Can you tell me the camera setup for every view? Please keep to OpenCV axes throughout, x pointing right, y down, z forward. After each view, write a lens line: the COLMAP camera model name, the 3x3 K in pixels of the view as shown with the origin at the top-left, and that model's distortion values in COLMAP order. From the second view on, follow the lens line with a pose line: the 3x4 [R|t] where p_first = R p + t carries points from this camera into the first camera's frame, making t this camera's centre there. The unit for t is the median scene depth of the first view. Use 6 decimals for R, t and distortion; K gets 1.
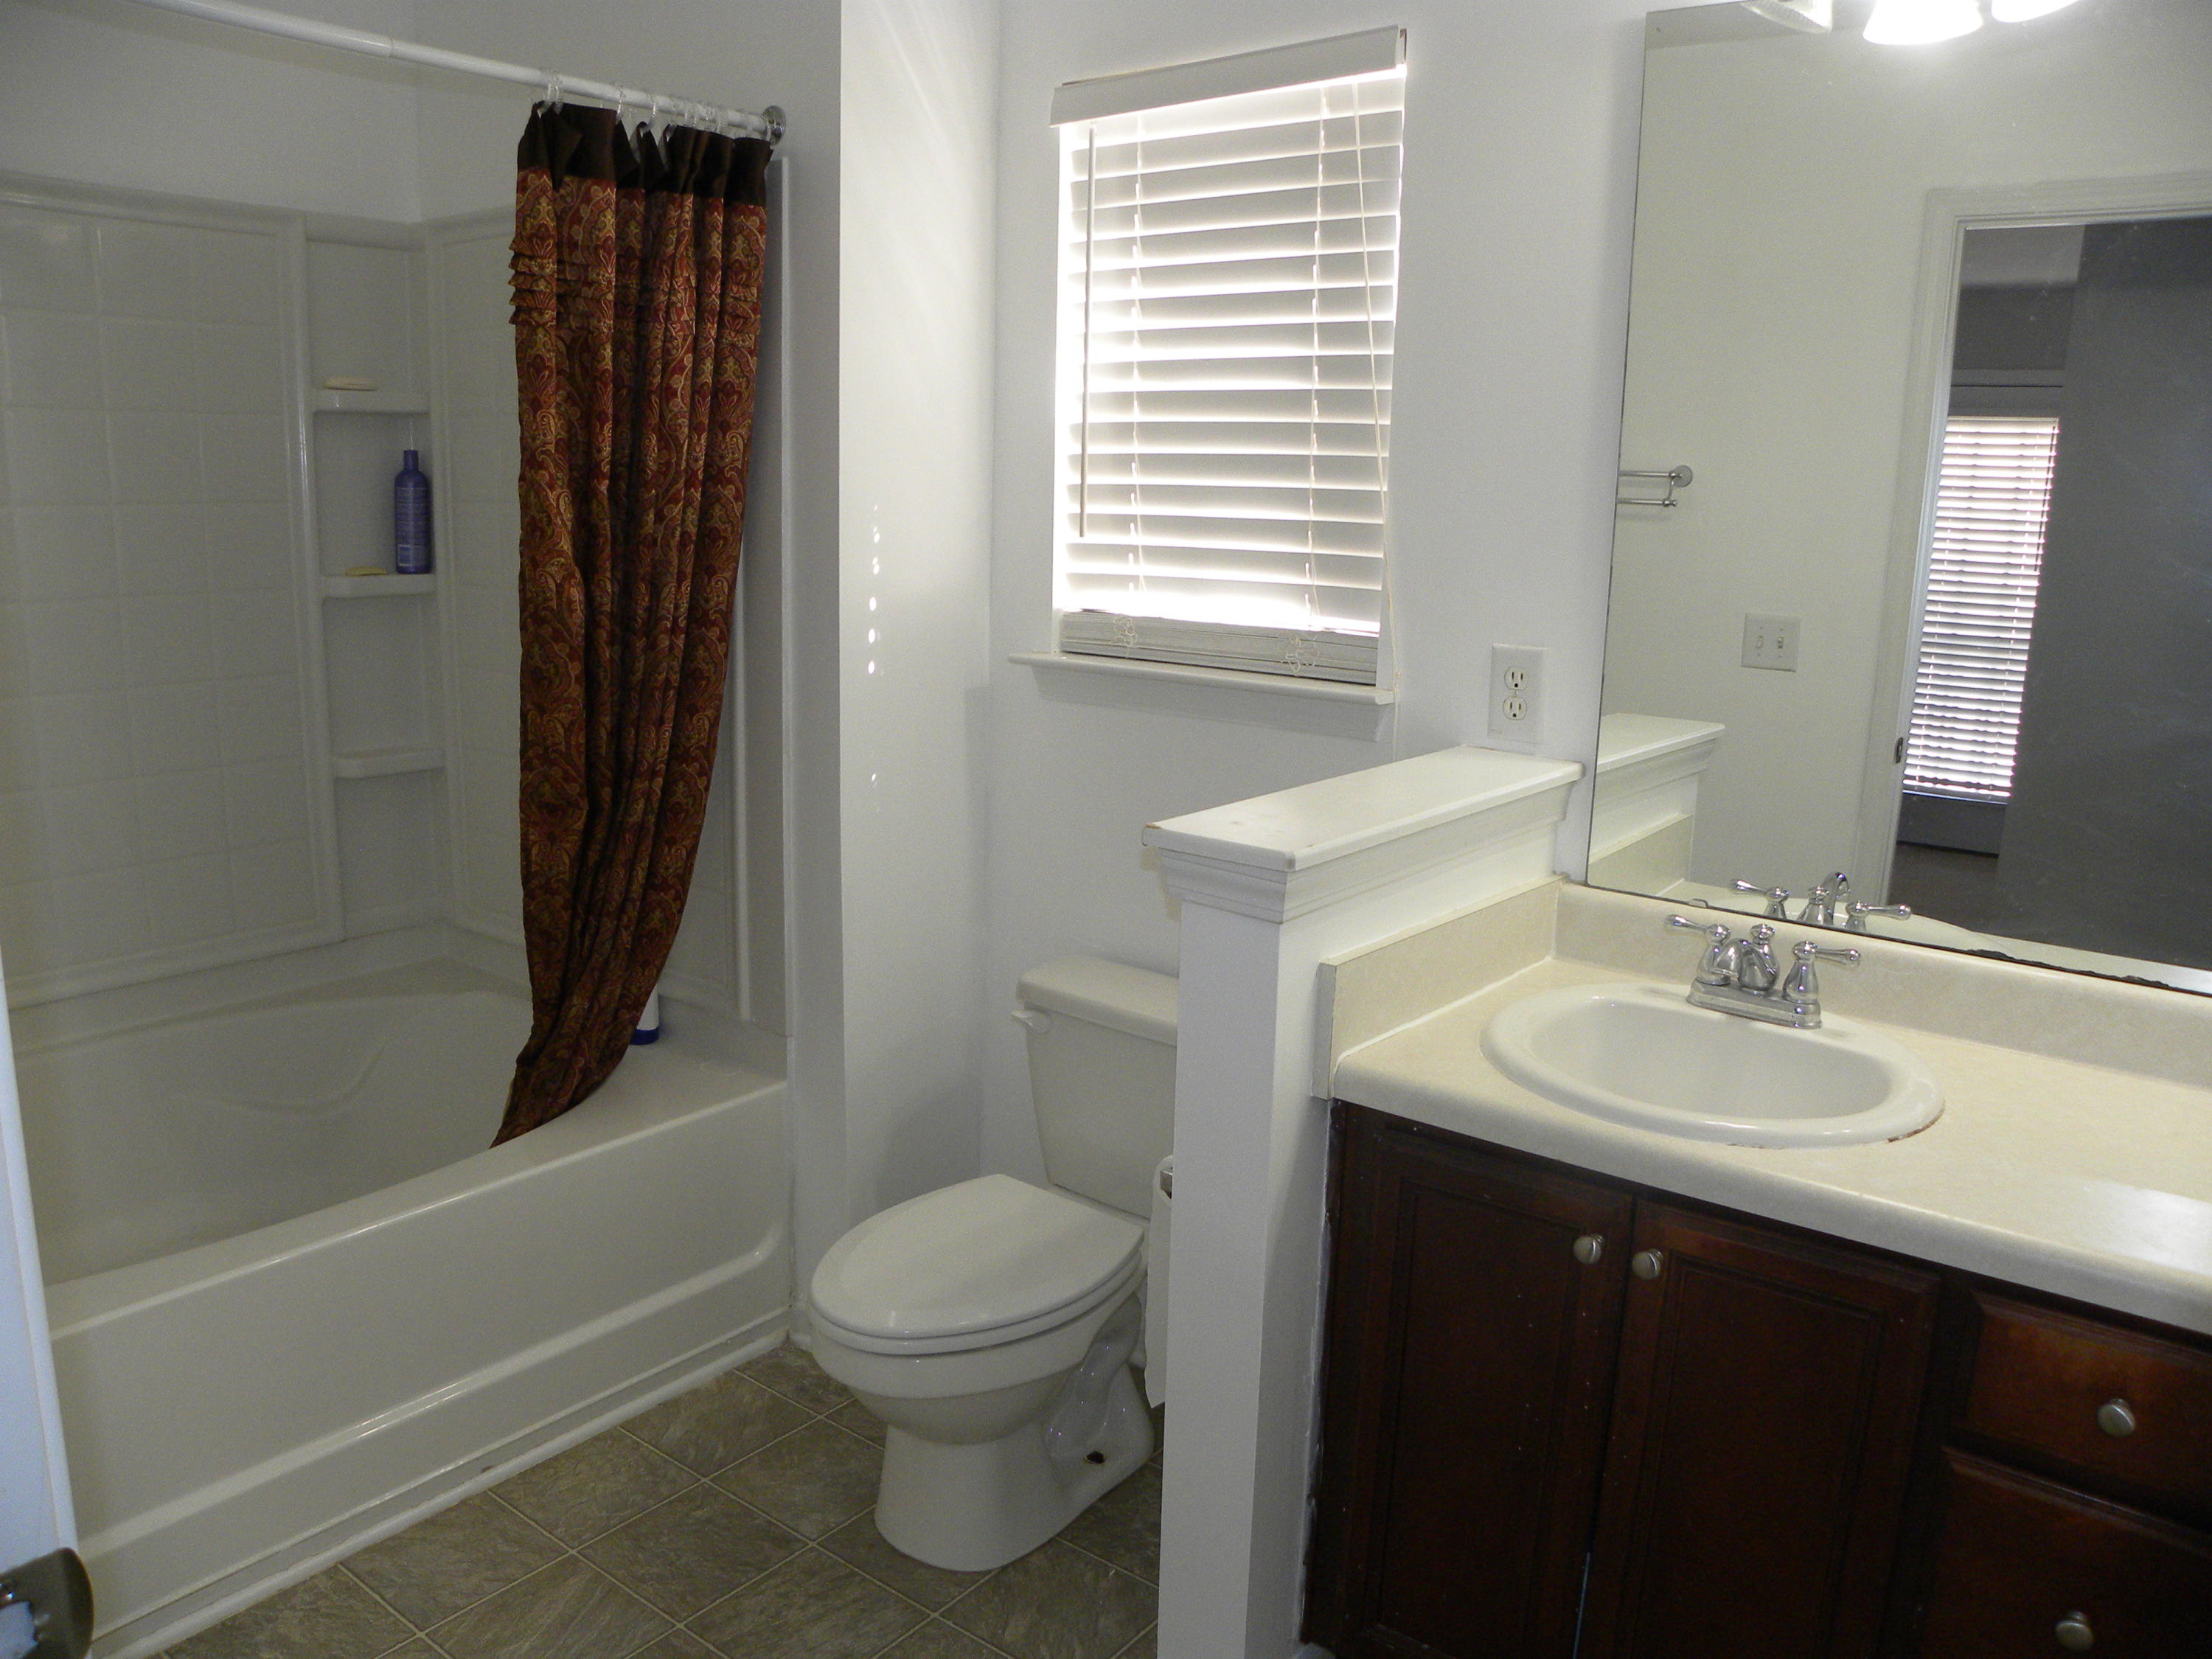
lens RADIAL K [[1693.8, 0, 1105.8], [0, 1693.8, 829.8], [0, 0, 1]] dist [-0.147907, 0.084545]
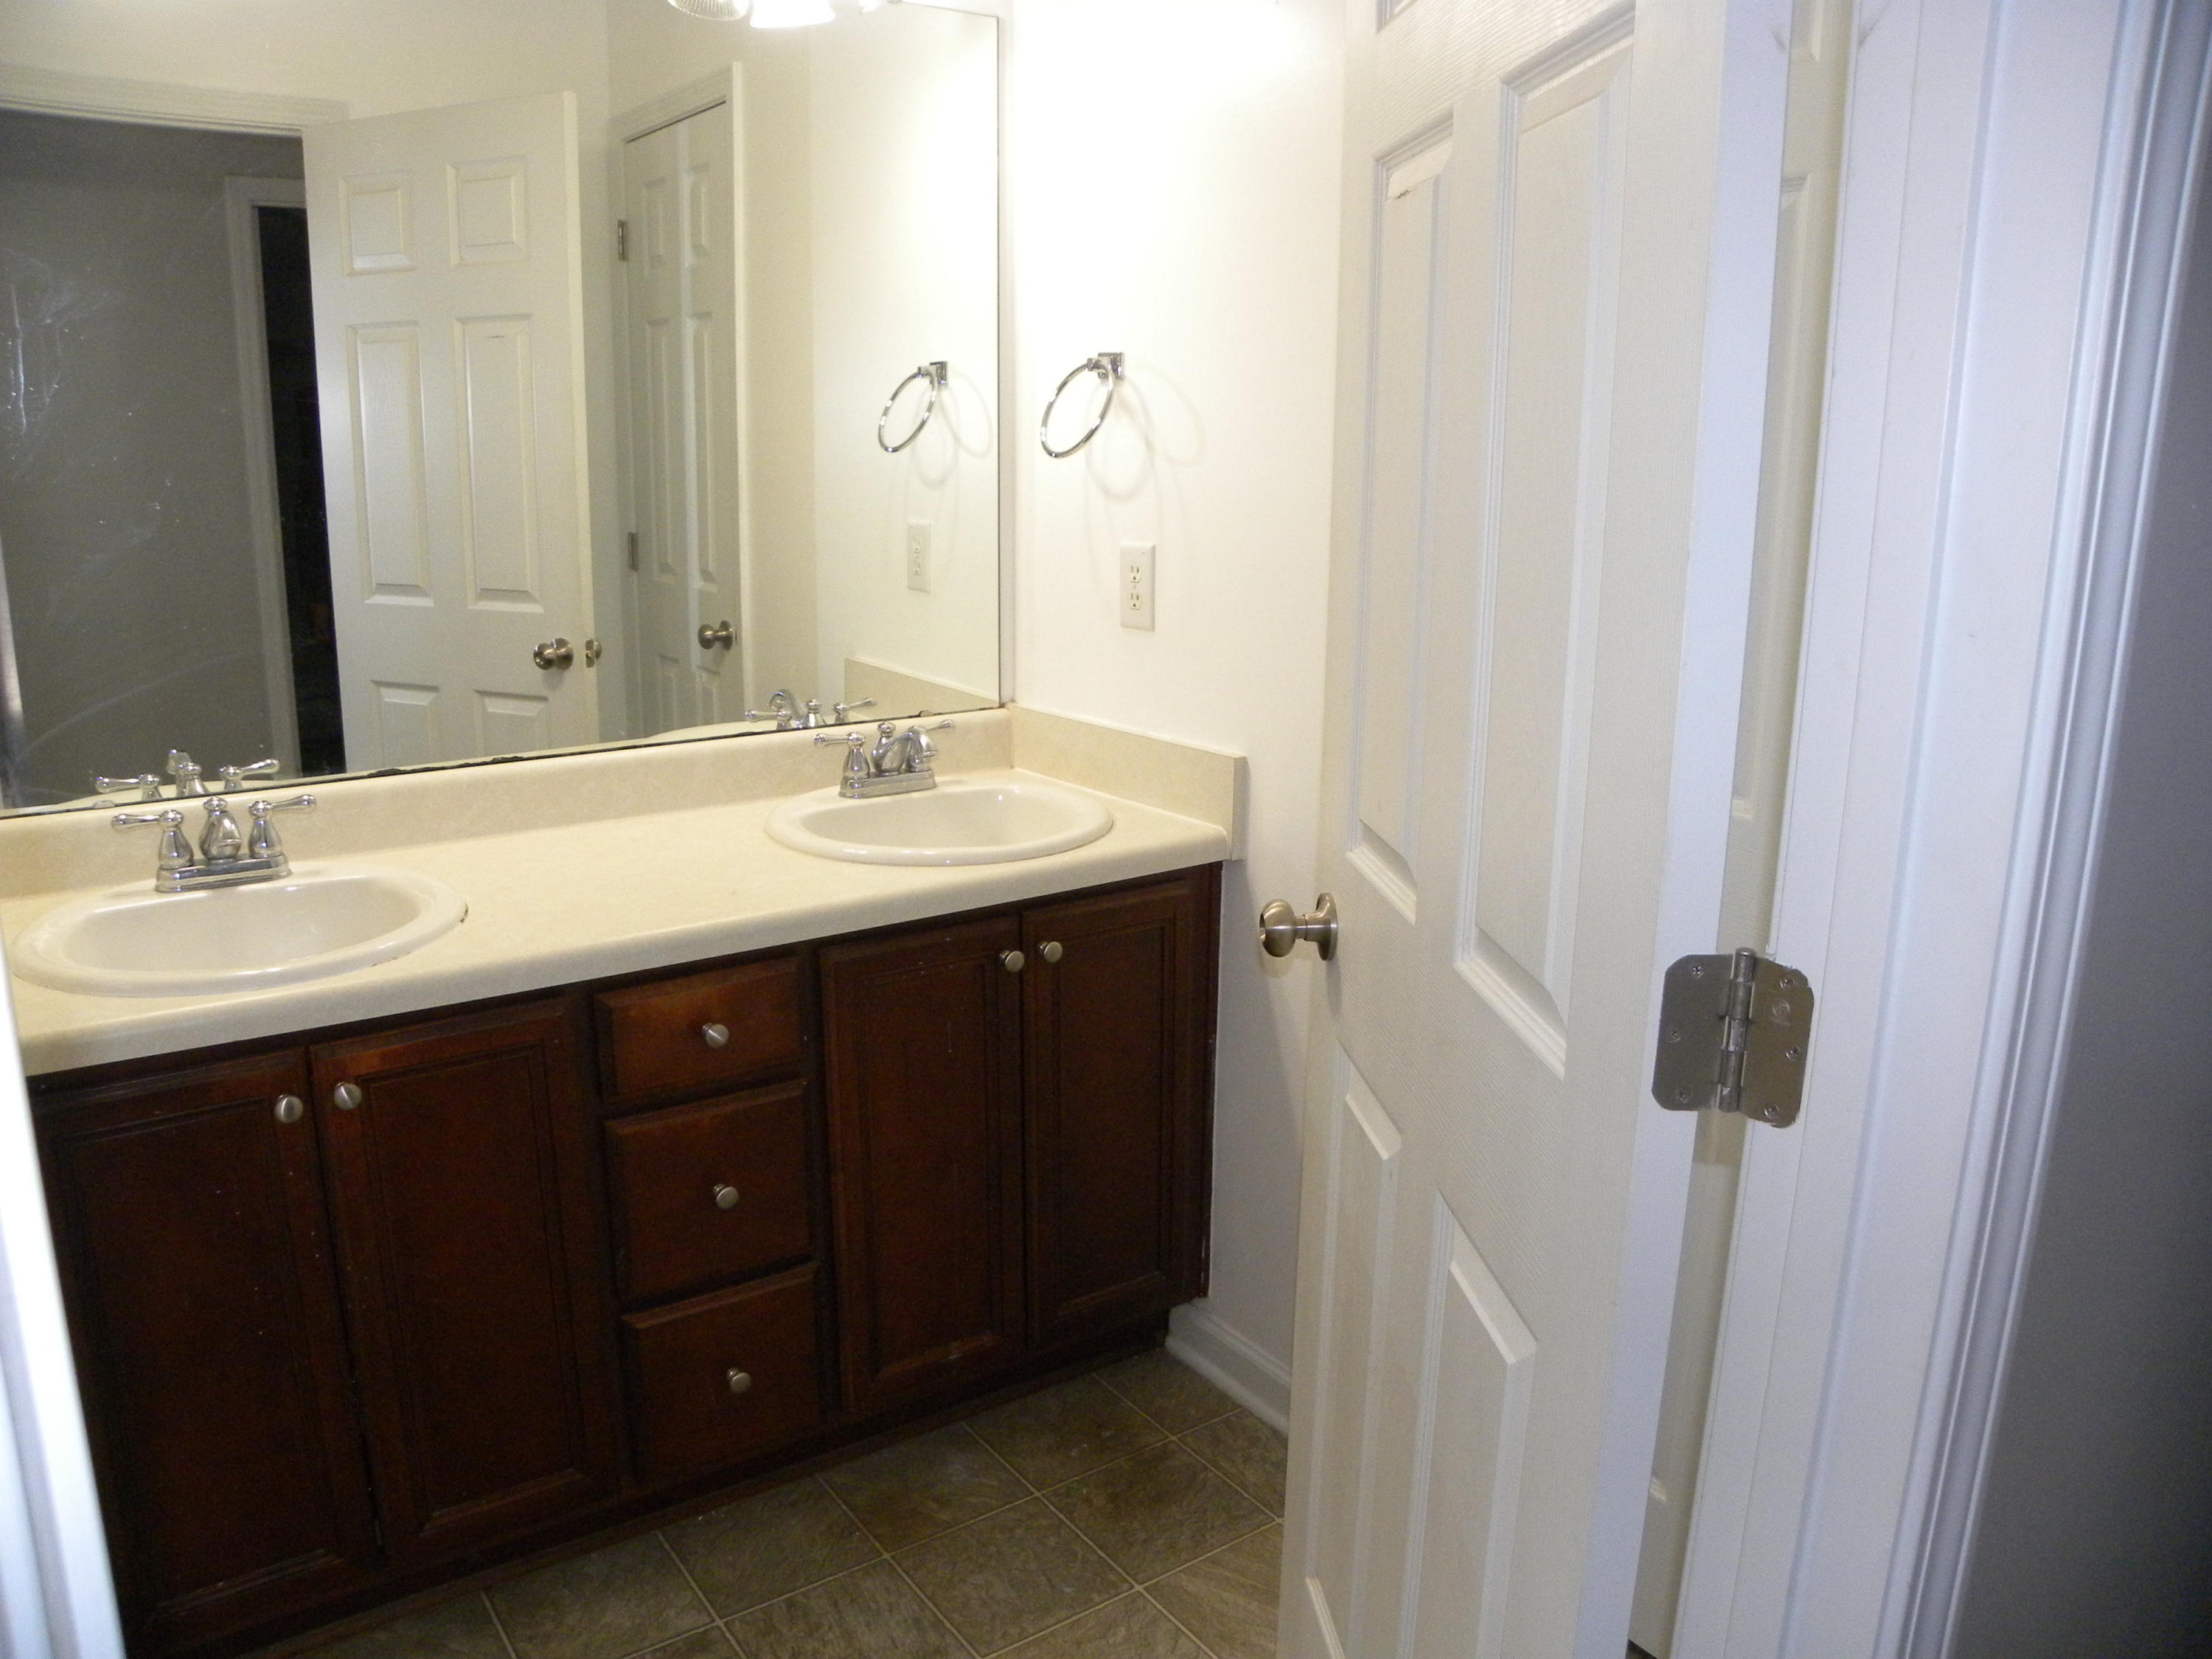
lens RADIAL K [[1693.8, 0, 1104.6], [0, 1693.8, 830.0], [0, 0, 1]] dist [-0.147907, 0.084545]
pose [[0.294213, -0.251274, 0.922117, -0.429398], [0.198584, 0.959836, 0.198191, -0.017235], [-0.934881, 0.124807, 0.332295, 0.143179]]
